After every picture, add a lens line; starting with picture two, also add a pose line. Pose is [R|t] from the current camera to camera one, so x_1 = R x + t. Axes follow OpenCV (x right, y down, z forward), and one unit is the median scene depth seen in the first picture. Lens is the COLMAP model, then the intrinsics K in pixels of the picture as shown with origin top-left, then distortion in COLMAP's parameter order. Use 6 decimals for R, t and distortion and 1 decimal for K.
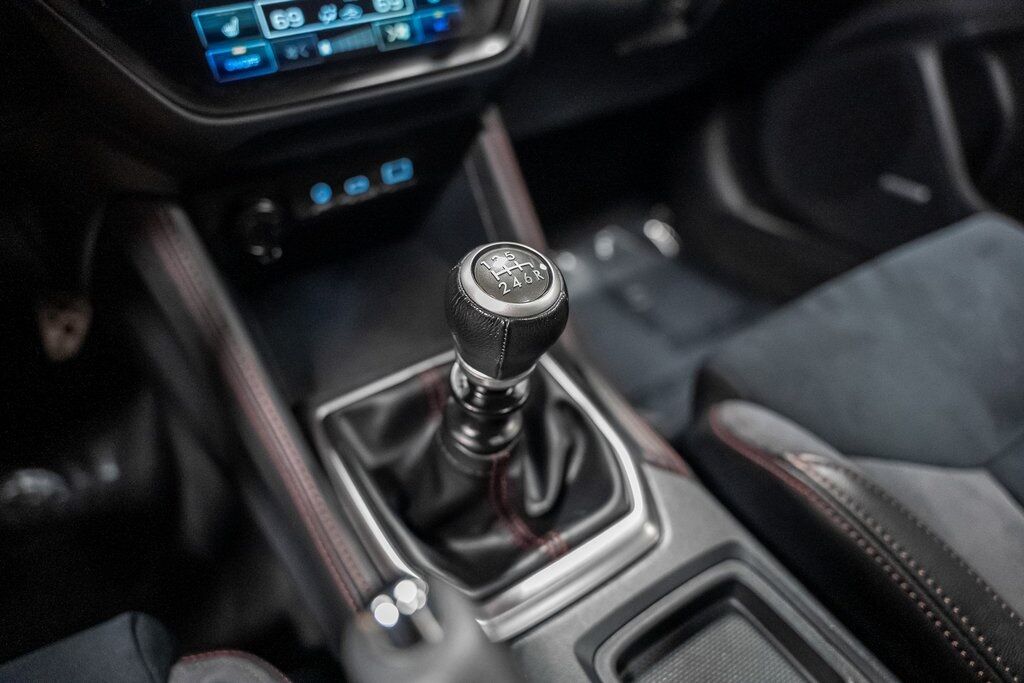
lens RADIAL K [[695.5, 0, 517.1], [0, 695.5, 341.0], [0, 0, 1]] dist [0.006883, 0.002411]
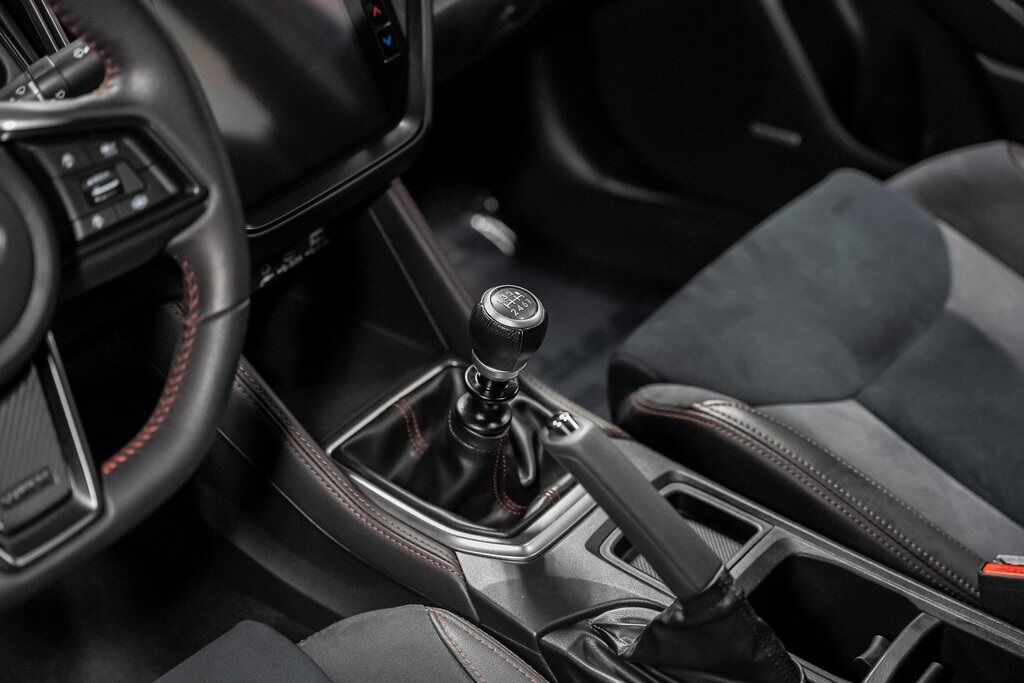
lens RADIAL K [[1771.9, 0, 509.8], [0, 1771.9, 343.7], [0, 0, 1]] dist [-0.002444, 0.000000]
pose [[0.947677, -0.184803, 0.260299, -0.715965], [0.203816, 0.977841, -0.047804, 0.127959], [-0.245696, 0.098355, 0.964344, -1.943235]]
